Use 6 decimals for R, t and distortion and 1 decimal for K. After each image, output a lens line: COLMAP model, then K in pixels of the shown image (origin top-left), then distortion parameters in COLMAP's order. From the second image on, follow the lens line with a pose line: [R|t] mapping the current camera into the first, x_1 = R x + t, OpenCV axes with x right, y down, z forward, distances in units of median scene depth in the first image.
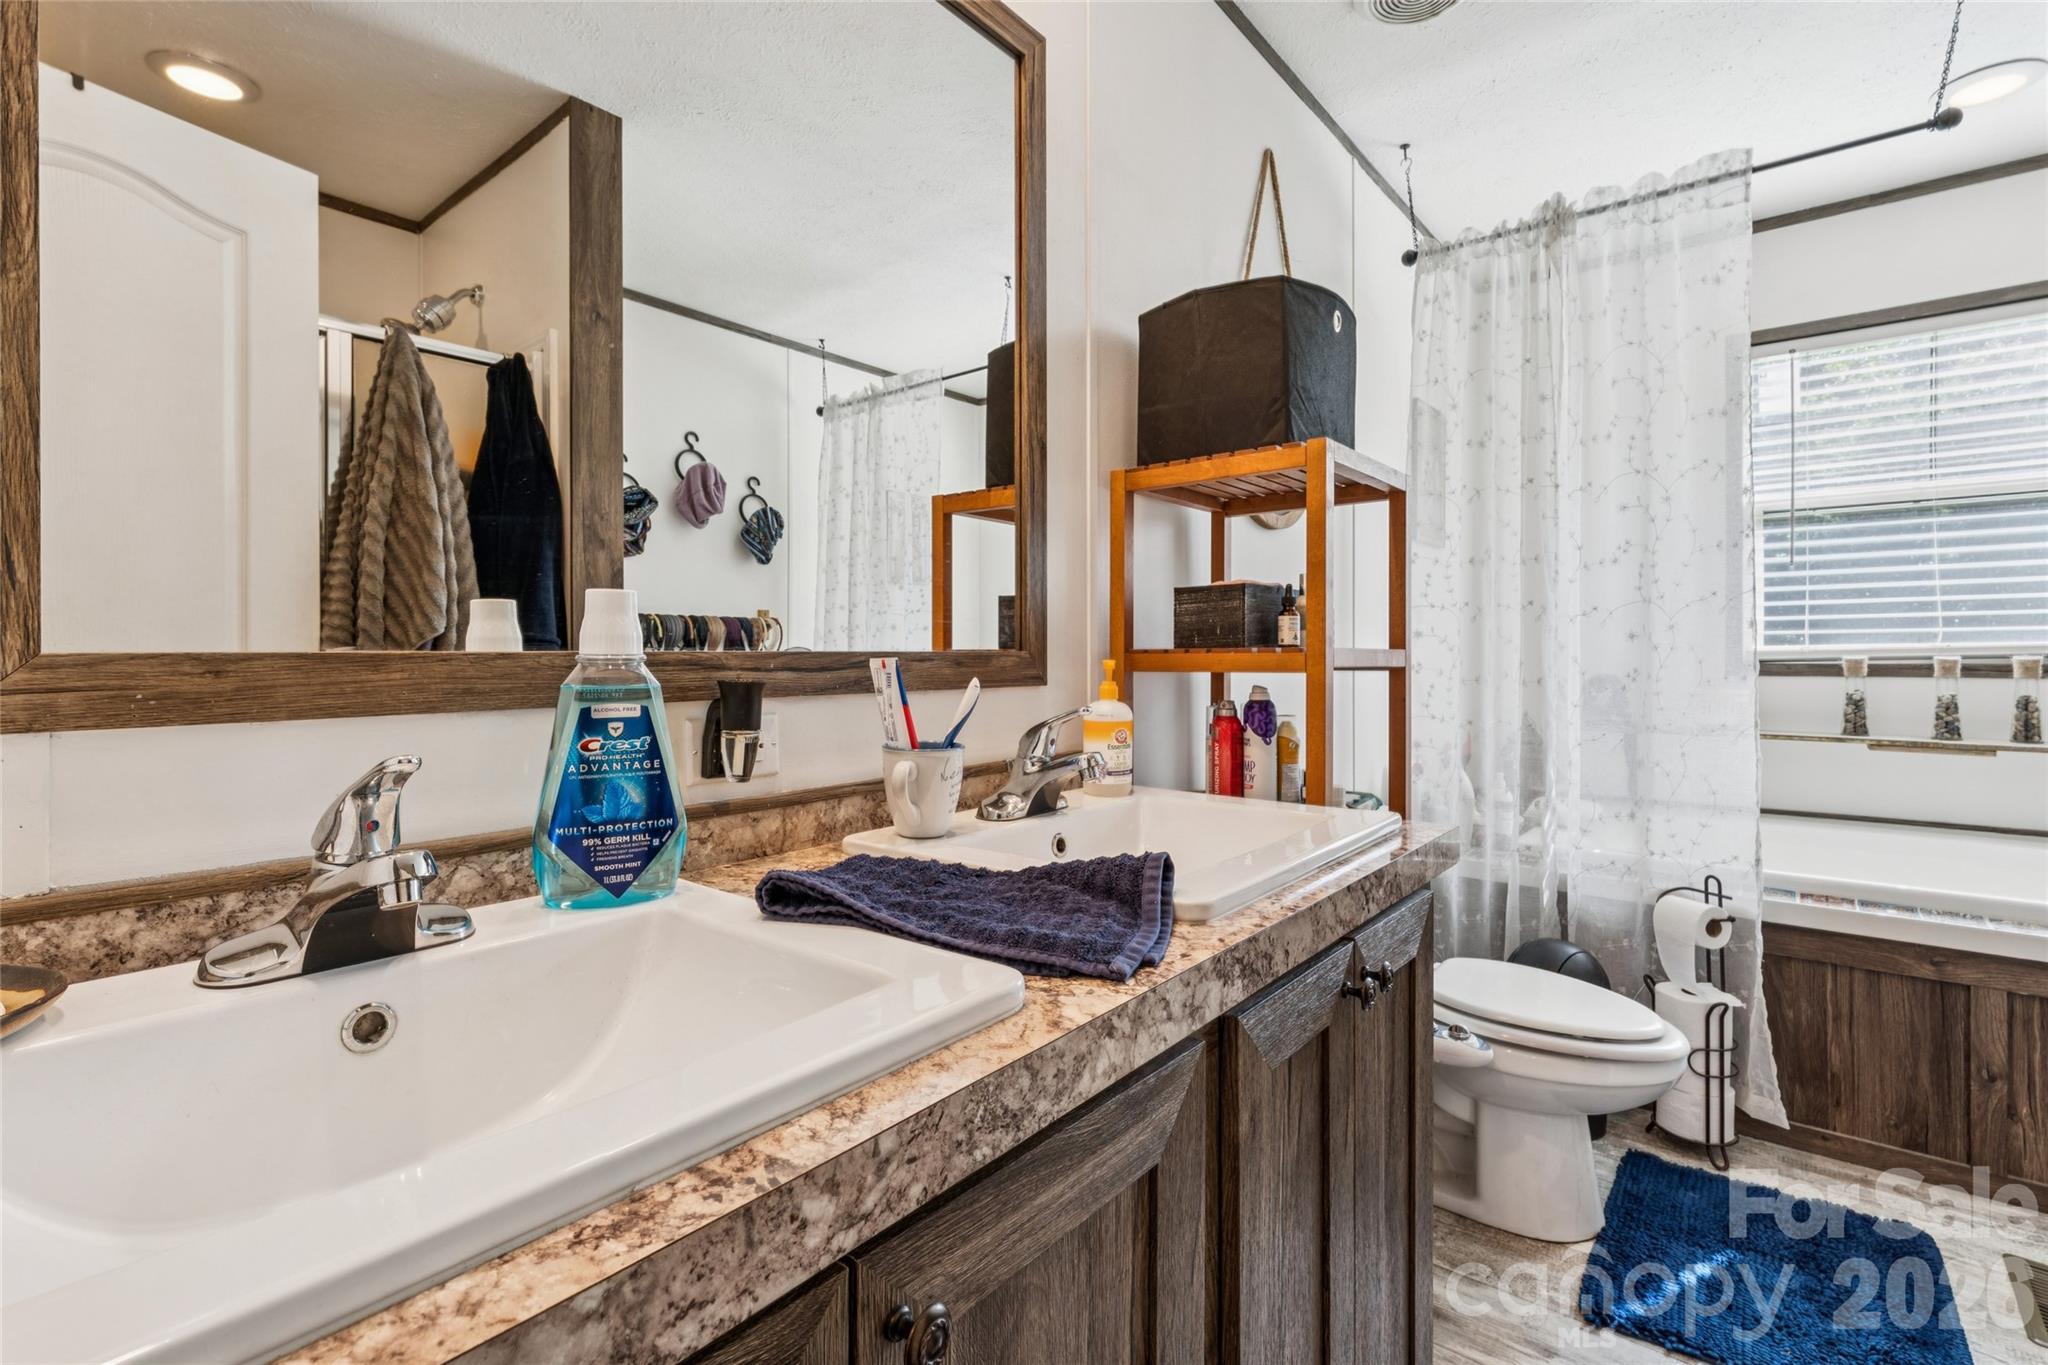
lens RADIAL K [[939.9, 0, 1028.9], [0, 939.9, 667.5], [0, 0, 1]] dist [0.000121, 0.000197]
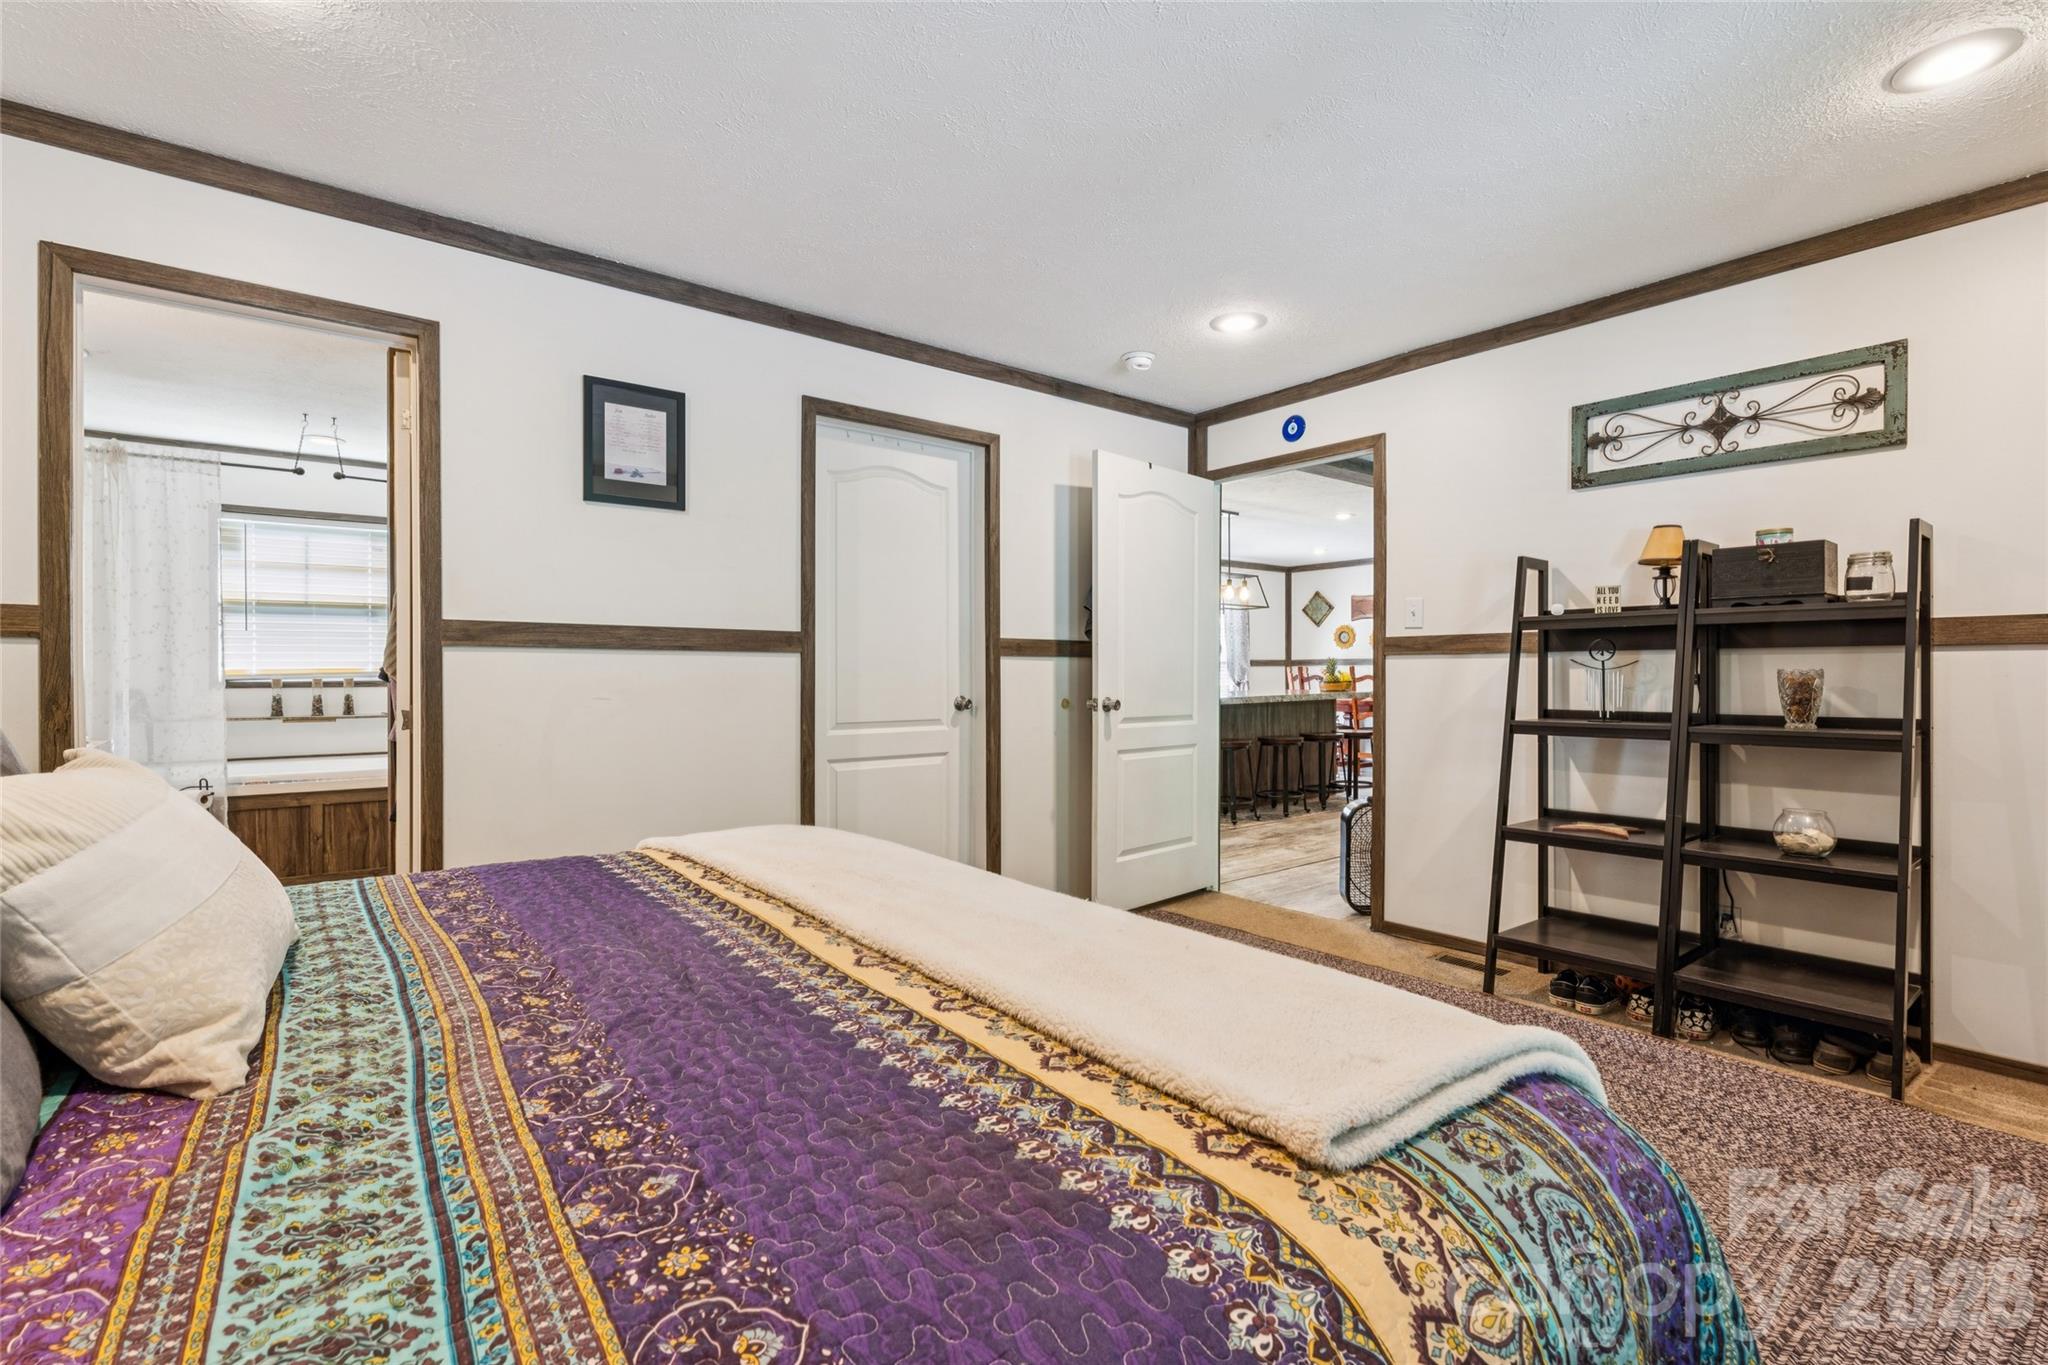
lens RADIAL K [[939.9, 0, 1028.9], [0, 939.9, 667.5], [0, 0, 1]] dist [0.000121, 0.000197]
pose [[0.207209, 0.003357, 0.978291, -0.948399], [0.009011, 0.999945, -0.005340, -0.008798], [-0.978255, 0.009922, 0.207168, -1.246638]]
